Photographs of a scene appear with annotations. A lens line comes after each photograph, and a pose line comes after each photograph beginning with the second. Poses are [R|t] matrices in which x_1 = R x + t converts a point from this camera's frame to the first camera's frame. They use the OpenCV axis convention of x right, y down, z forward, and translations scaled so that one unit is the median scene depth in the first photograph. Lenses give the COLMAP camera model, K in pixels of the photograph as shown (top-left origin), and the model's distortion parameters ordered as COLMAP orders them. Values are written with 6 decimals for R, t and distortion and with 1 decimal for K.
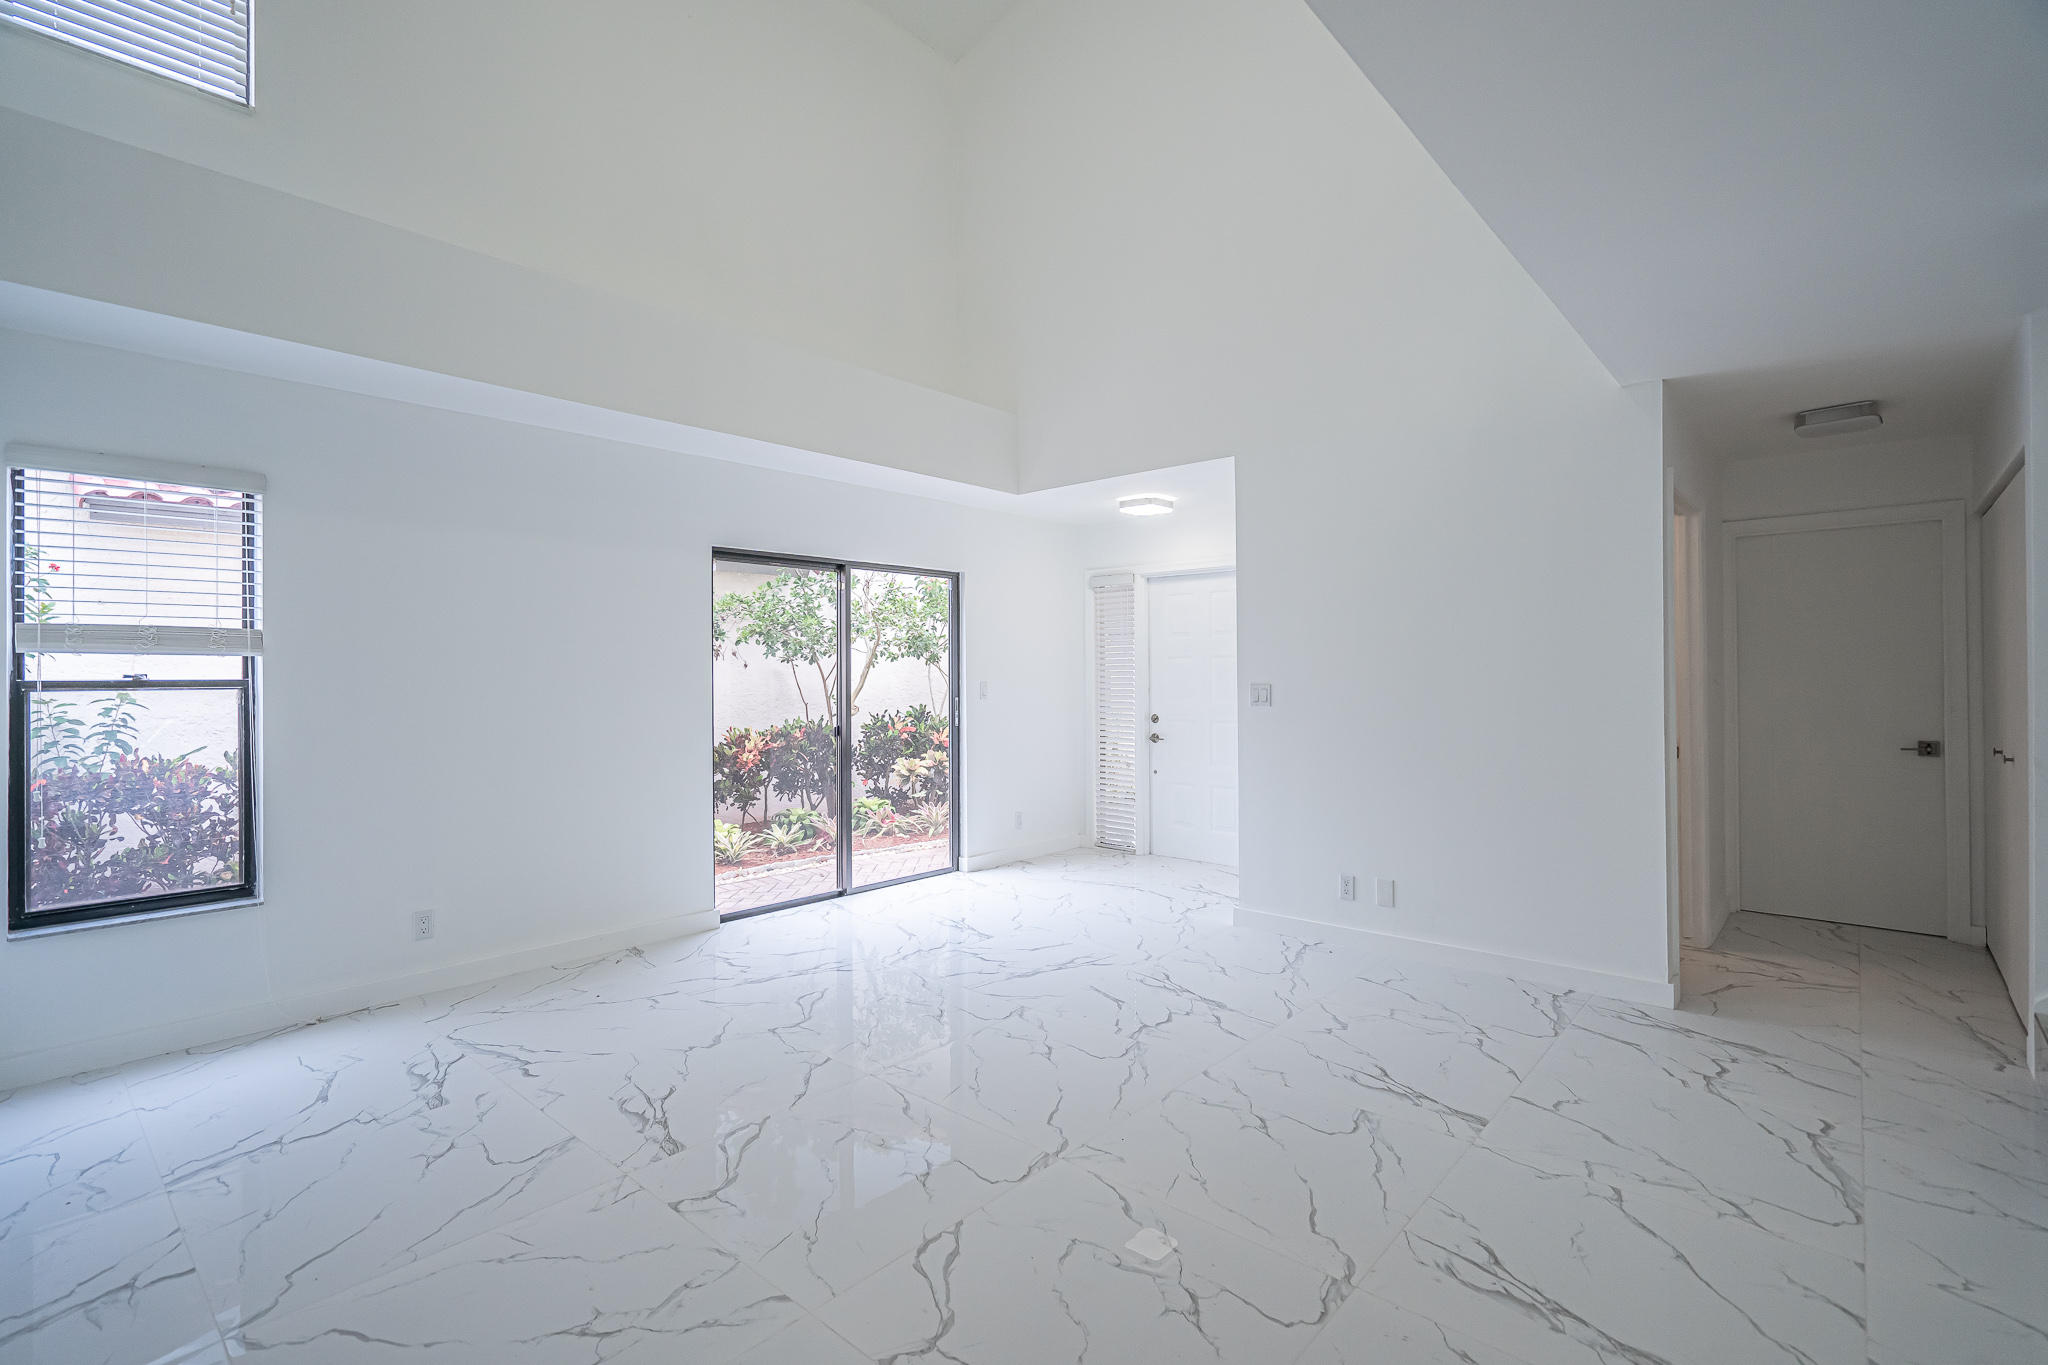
lens RADIAL K [[954.6, 0, 1017.9], [0, 954.6, 690.6], [0, 0, 1]] dist [-0.001376, 0.000454]
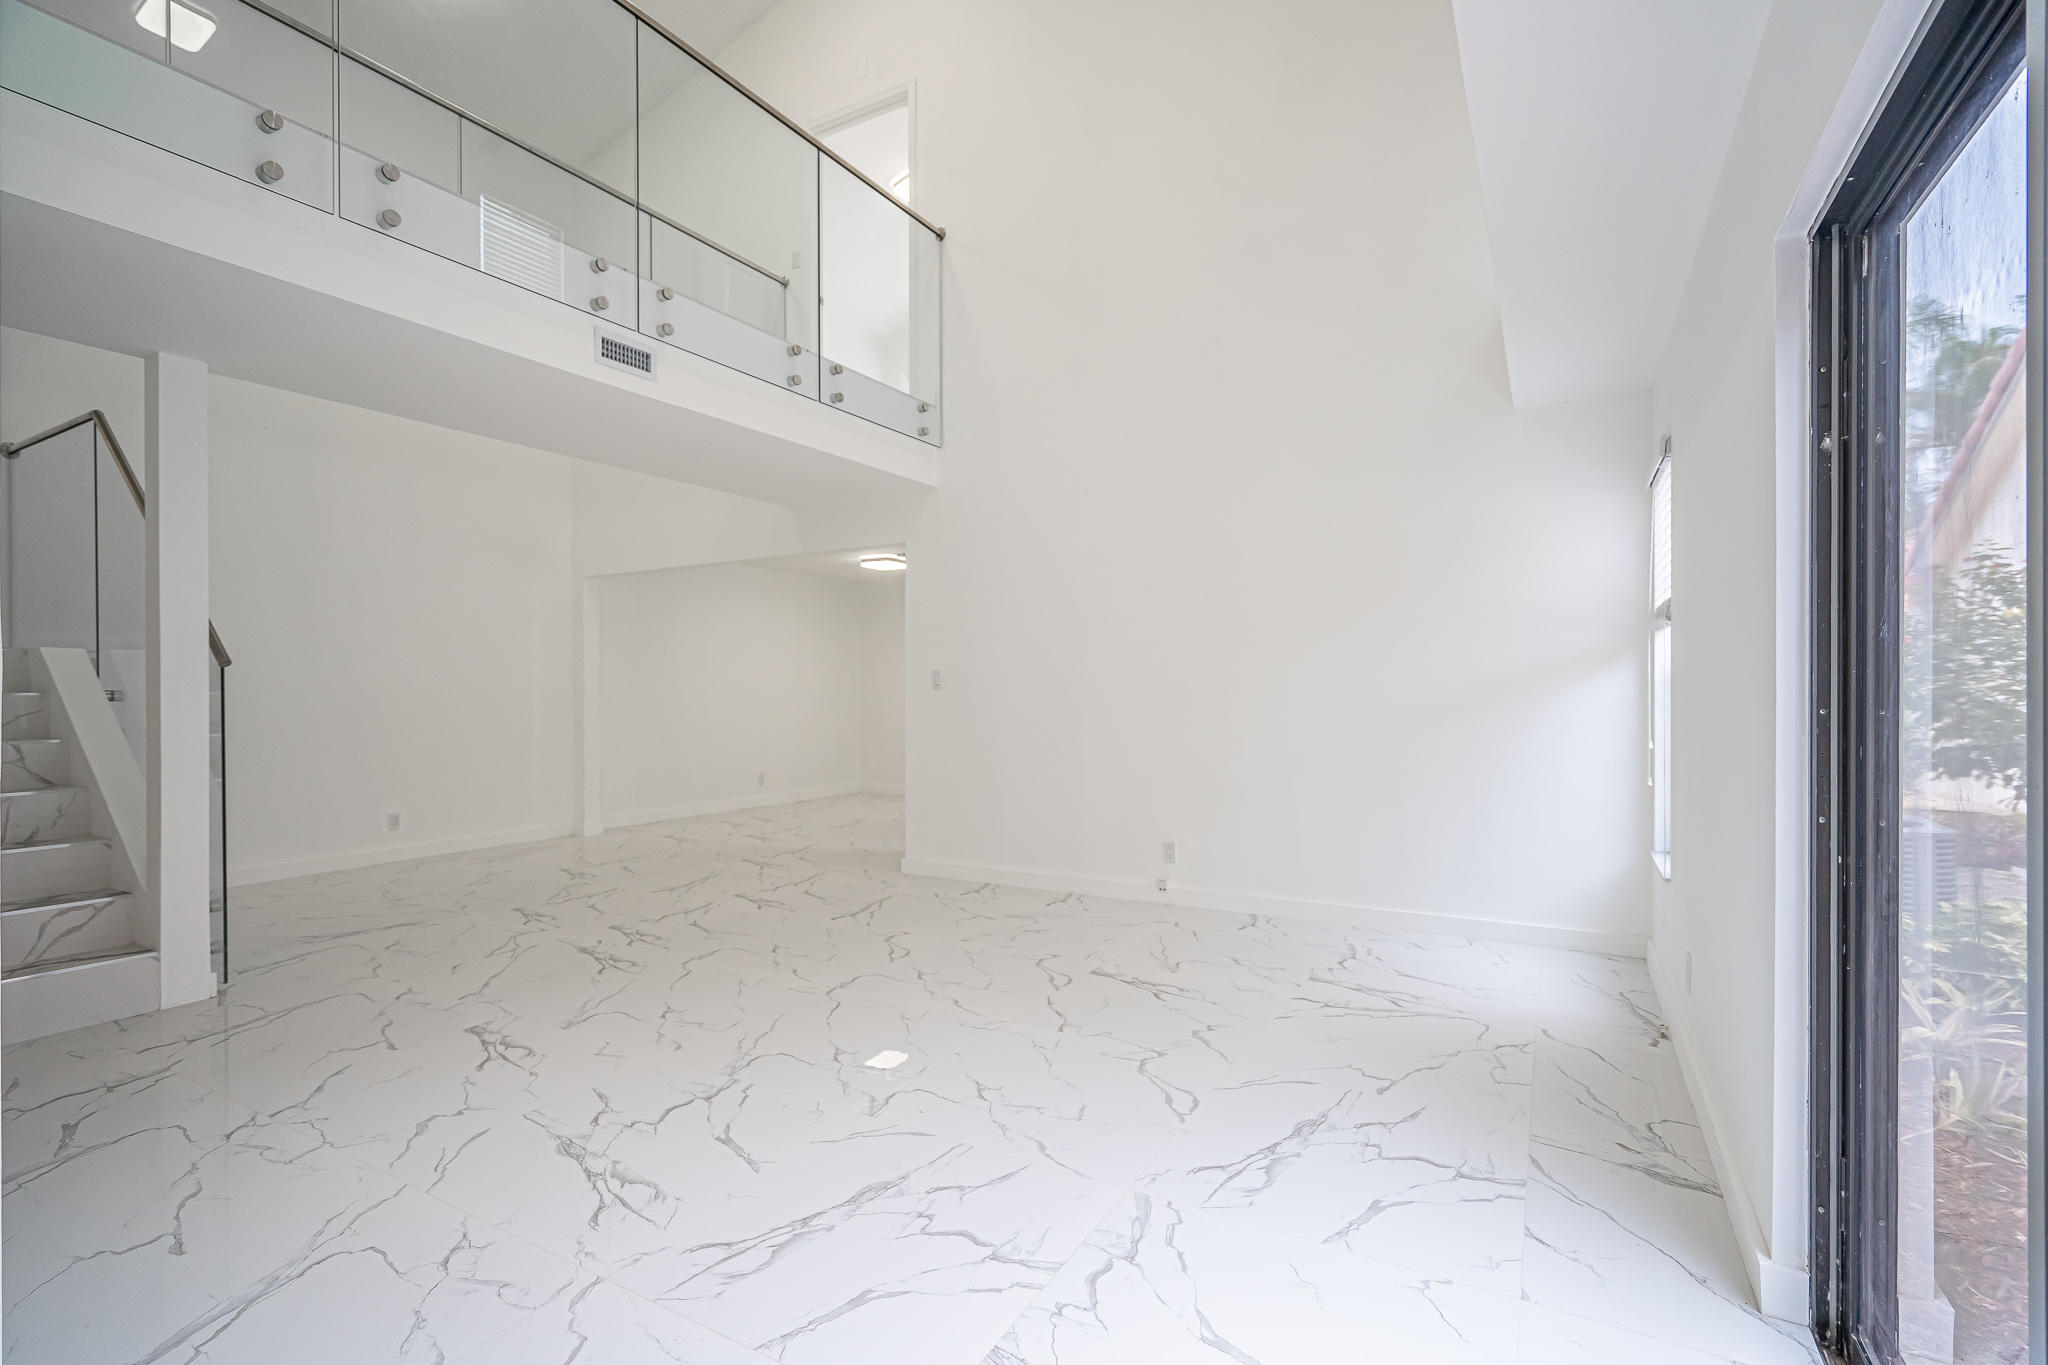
lens RADIAL K [[929.0, 0, 1020.3], [0, 929.0, 687.6], [0, 0, 1]] dist [-0.001783, 0.001370]
pose [[-0.978183, 0.010332, -0.207490, 0.042205], [0.007369, 0.999860, 0.015047, 0.010048], [0.207616, 0.013190, -0.978121, 1.935806]]
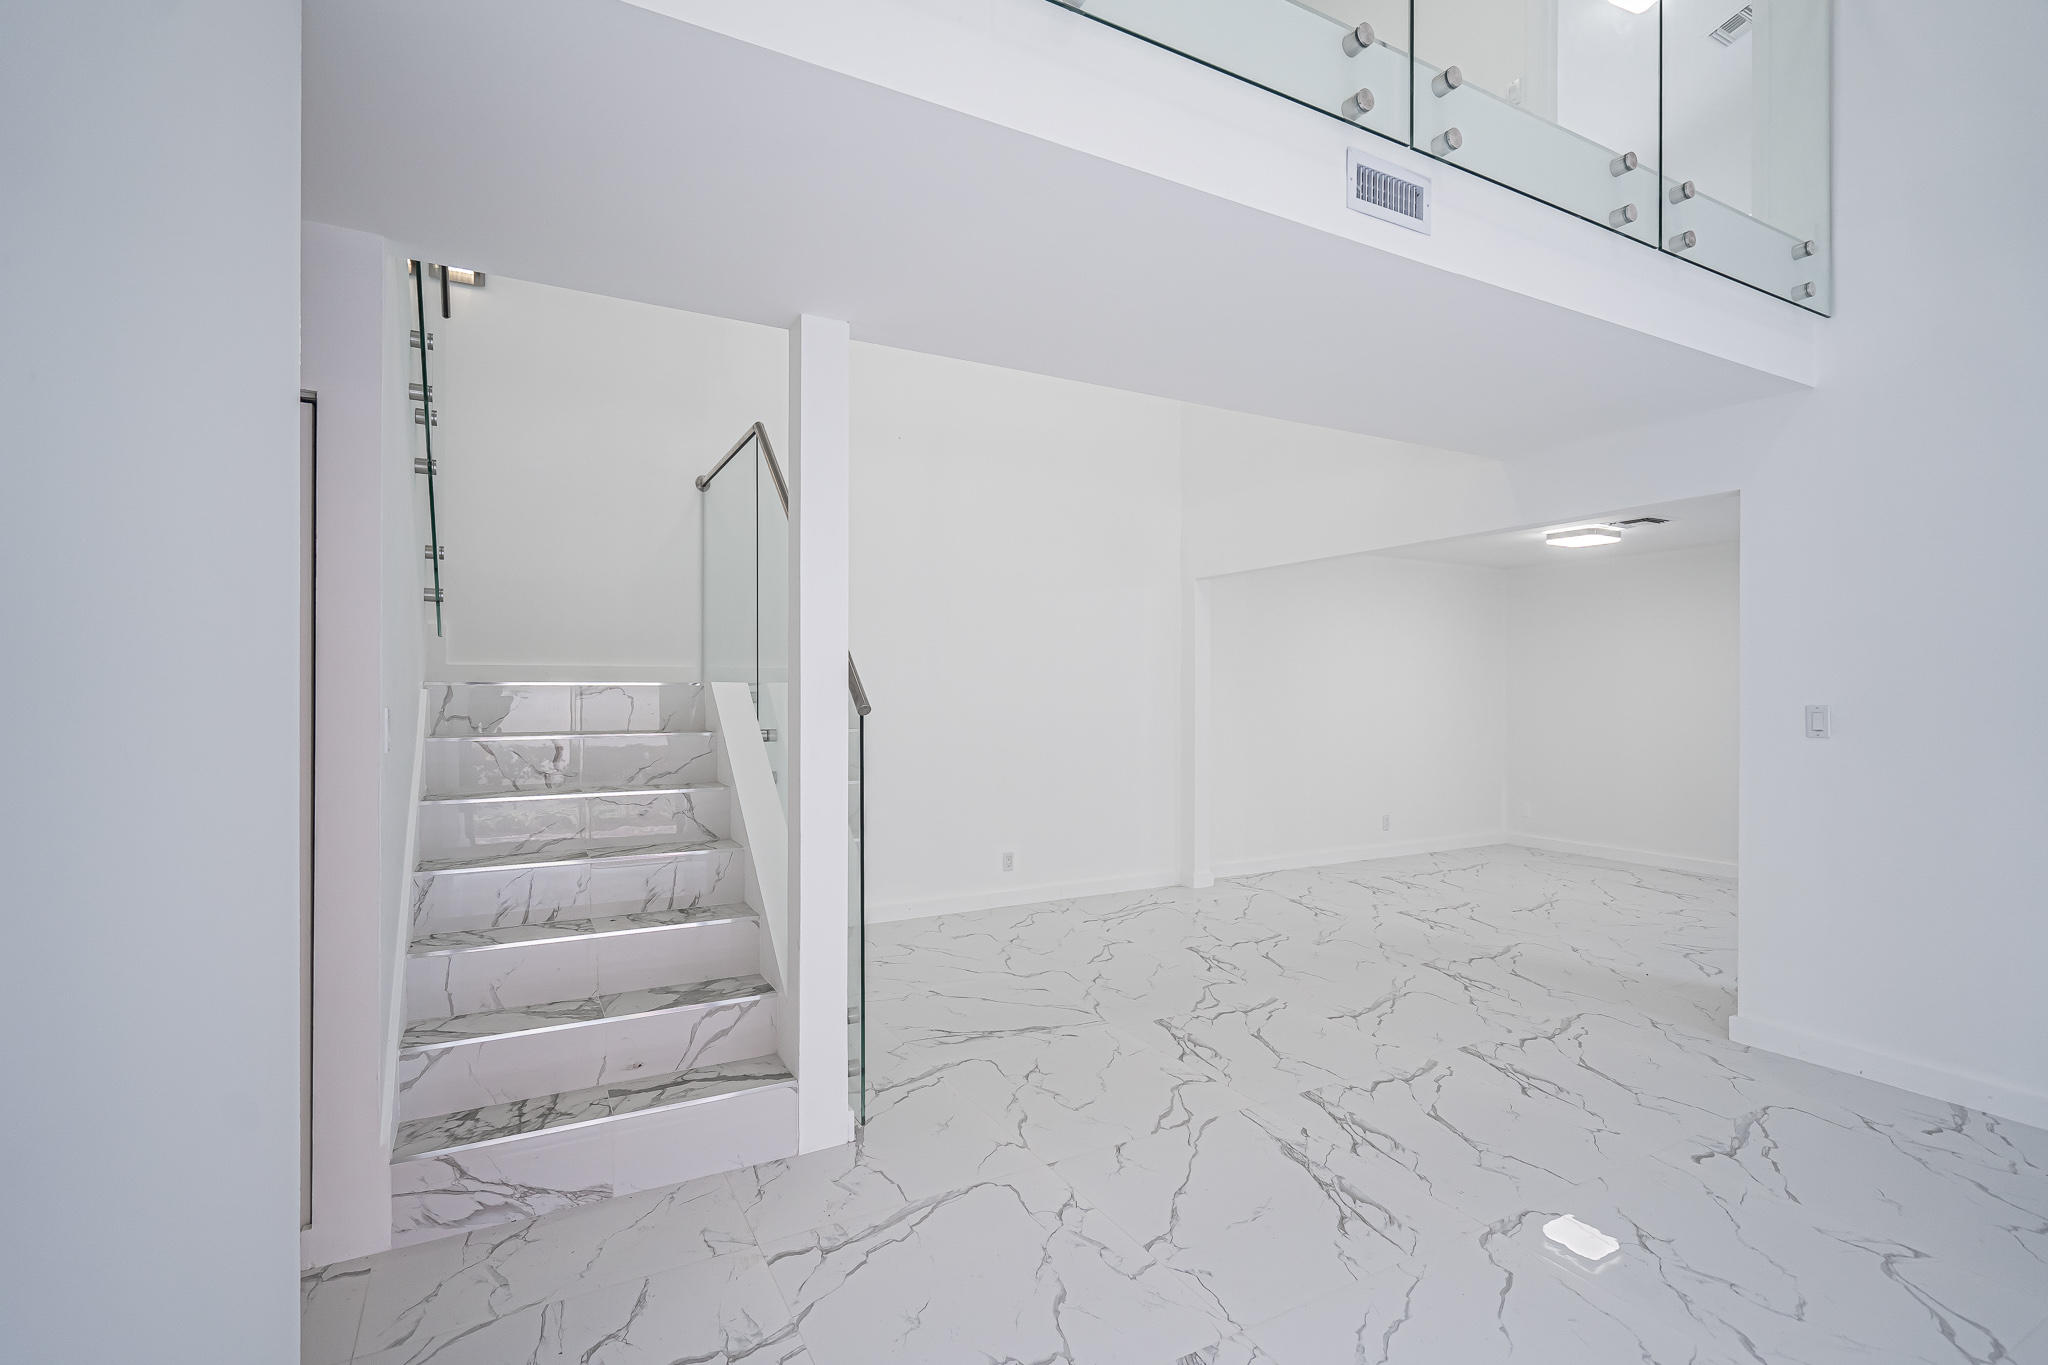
lens RADIAL K [[953.6, 0, 1024.0], [0, 953.6, 682.5], [0, 0, 1]] dist [-0.000800, 0.000142]
pose [[-0.945142, 0.006694, 0.326592, 0.315419], [0.009281, 0.999937, 0.006364, -0.038332], [-0.326529, 0.009045, -0.945144, 1.434673]]
